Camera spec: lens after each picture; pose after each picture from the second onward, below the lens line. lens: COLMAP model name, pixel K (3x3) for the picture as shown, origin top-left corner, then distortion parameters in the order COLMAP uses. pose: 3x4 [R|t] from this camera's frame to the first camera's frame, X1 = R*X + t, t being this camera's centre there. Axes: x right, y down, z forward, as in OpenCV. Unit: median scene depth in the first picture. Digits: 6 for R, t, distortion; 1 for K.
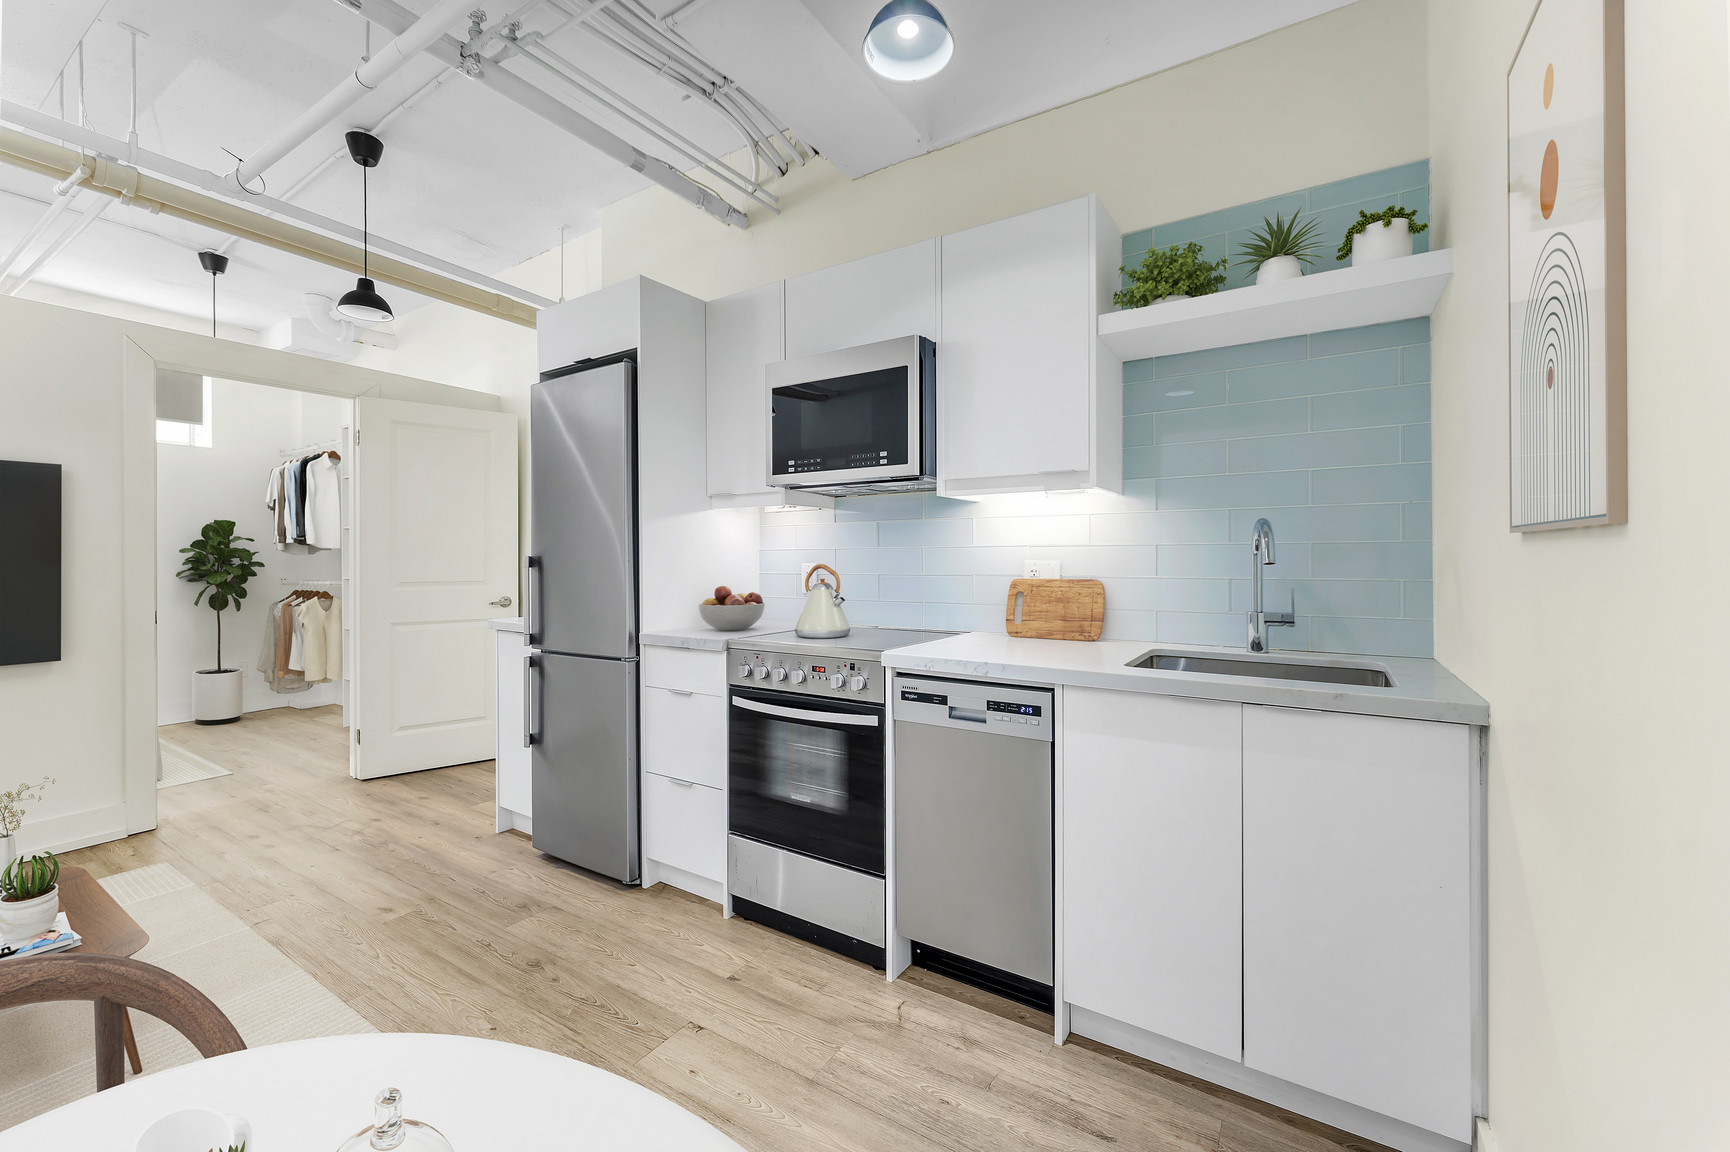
lens RADIAL K [[691.9, 0, 869.2], [0, 691.9, 564.3], [0, 0, 1]] dist [0.001679, 0.000081]
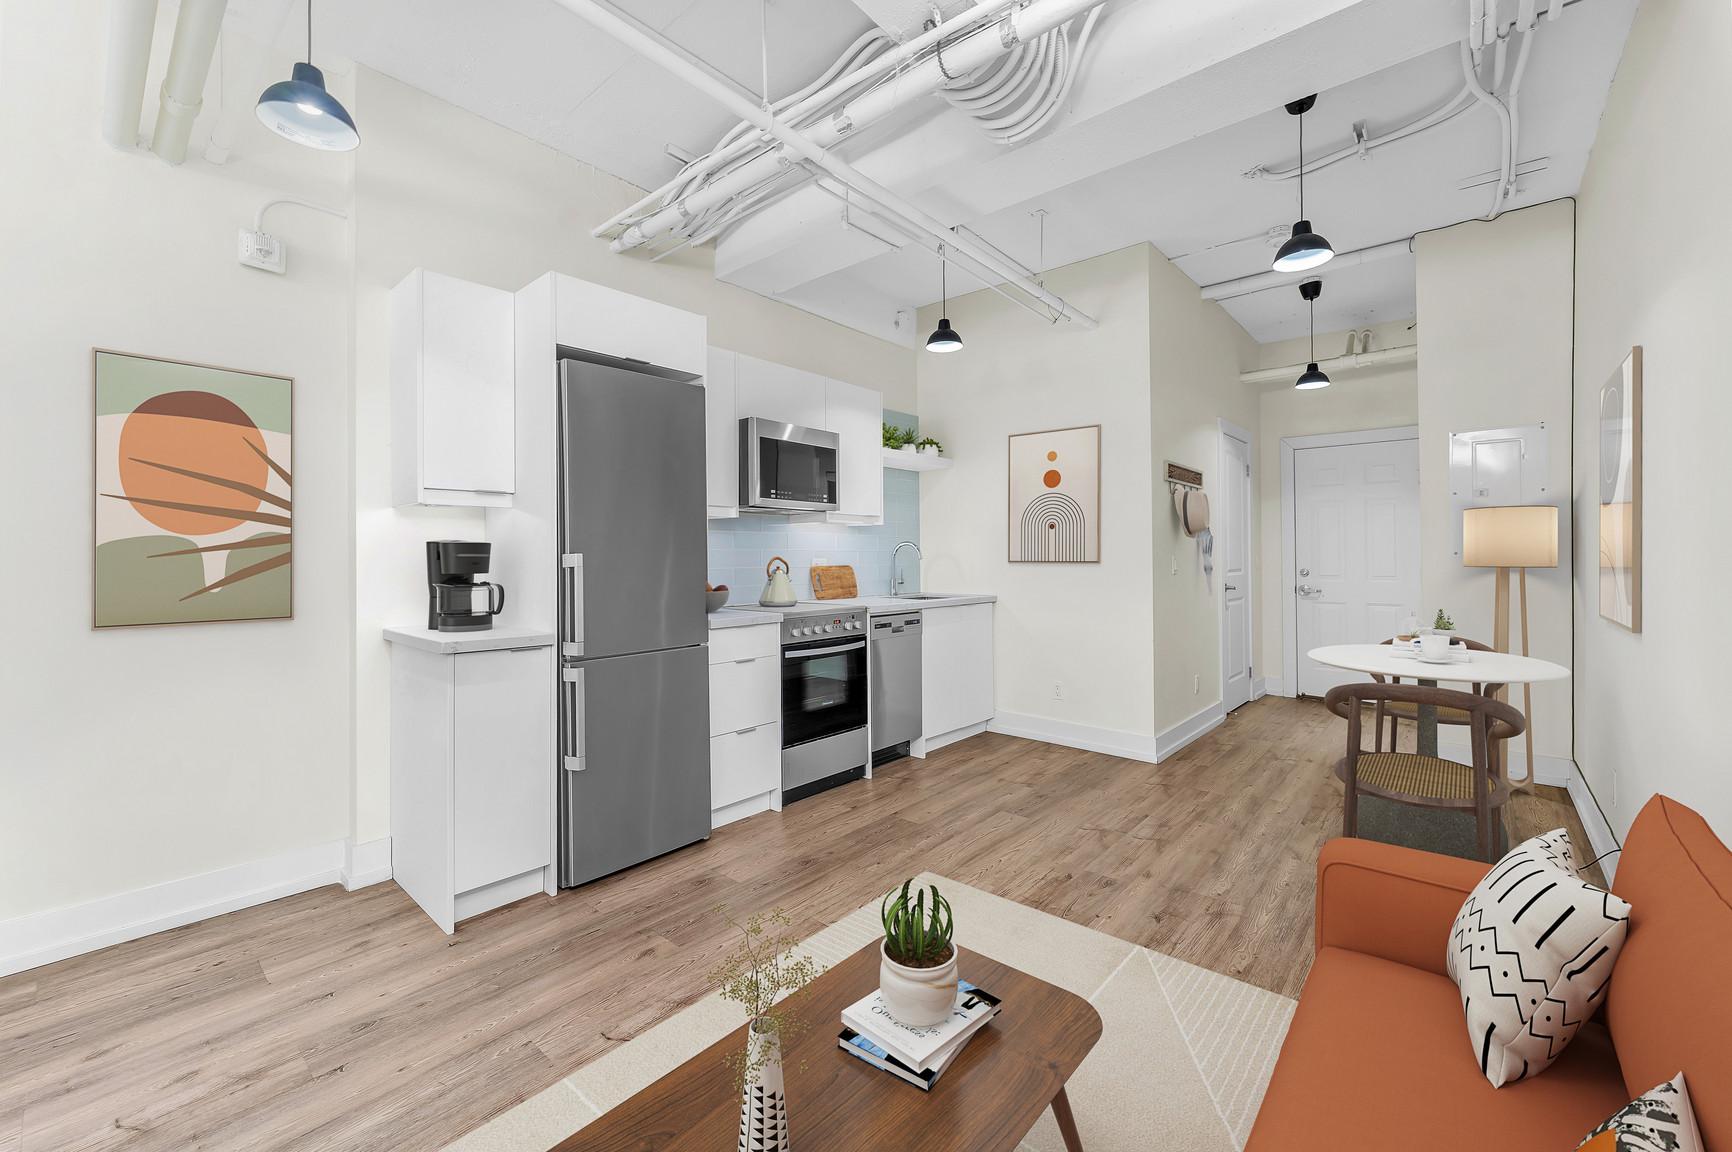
lens RADIAL K [[702.3, 0, 865.5], [0, 702.3, 554.2], [0, 0, 1]] dist [0.000241, -0.000036]
pose [[0.154153, 0.004808, 0.988035, -1.713762], [0.011674, 0.999909, -0.006687, -0.002554], [-0.987978, 0.012565, 0.154082, 0.641566]]
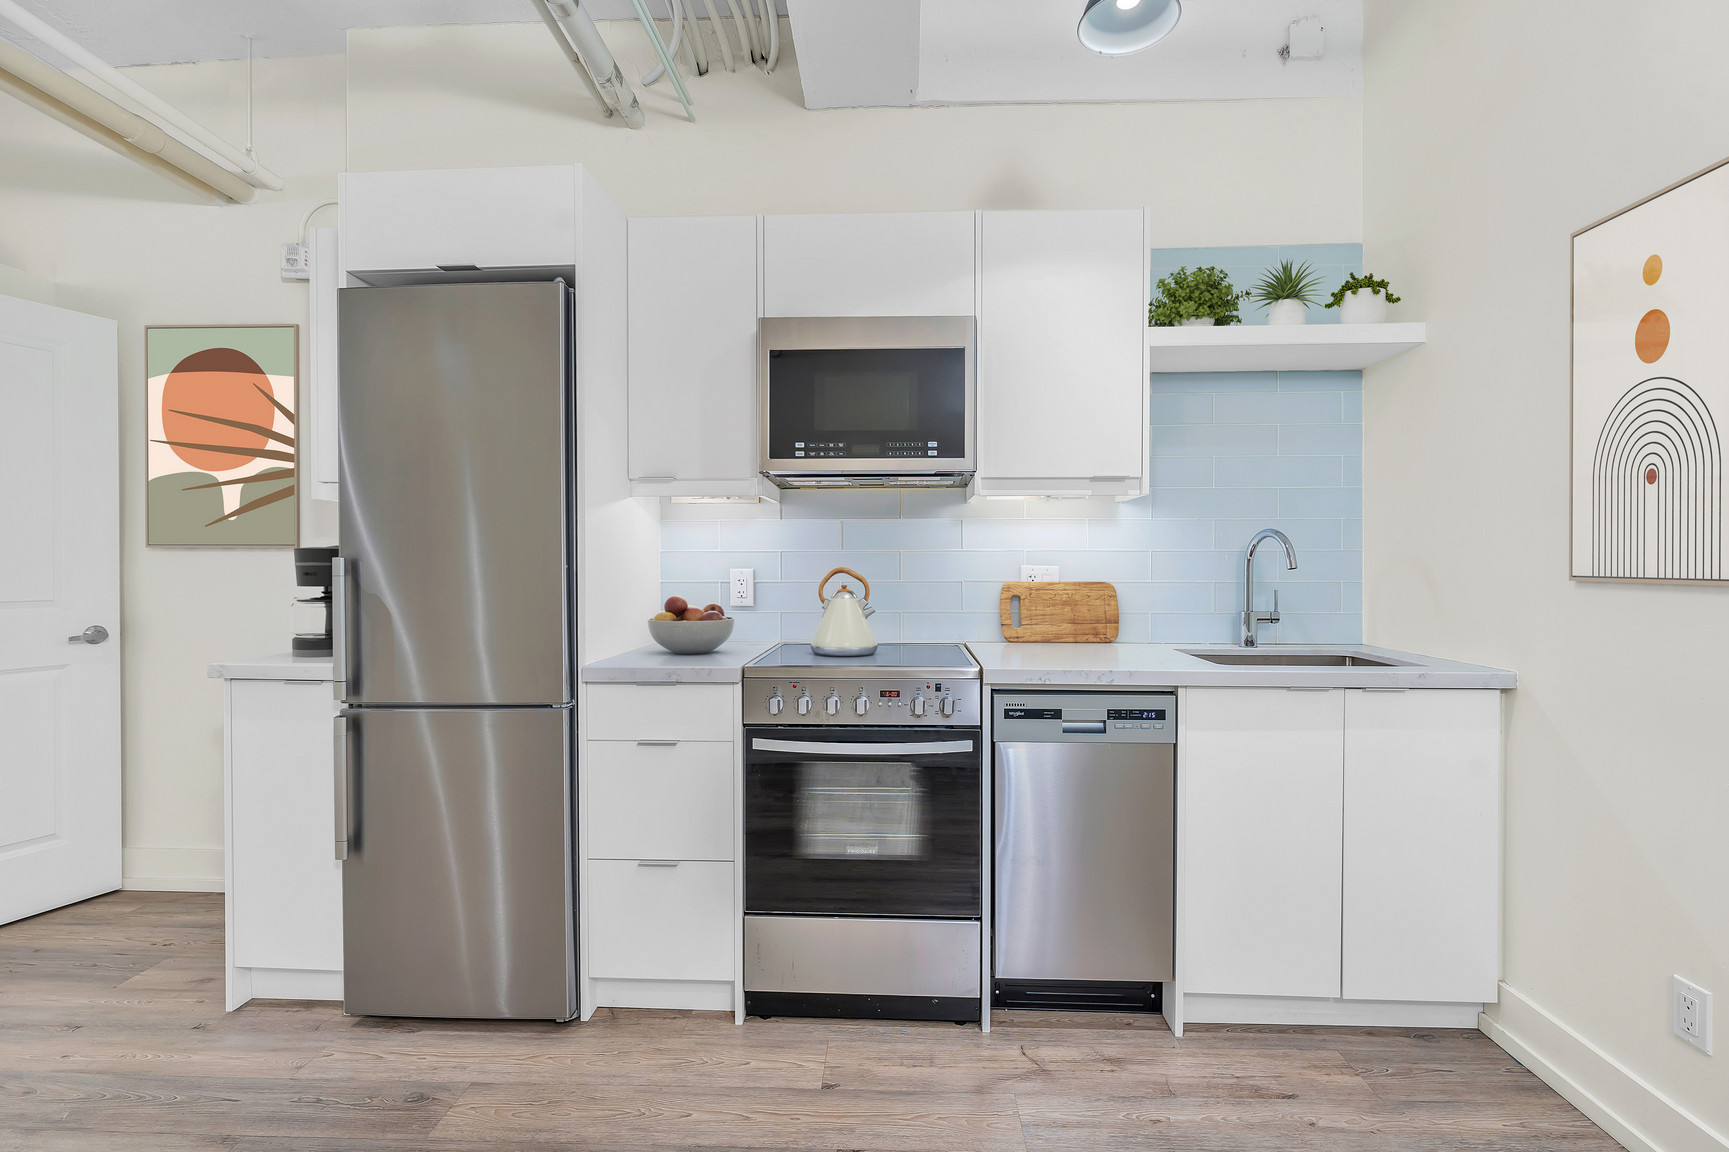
lens RADIAL K [[799.4, 0, 862.5], [0, 799.4, 566.3], [0, 0, 1]] dist [-0.001869, -0.000380]
pose [[0.869438, -0.005998, 0.494005, -0.564621], [0.003910, 0.999979, 0.005260, -0.009803], [-0.494026, -0.002642, 0.869443, 0.160265]]
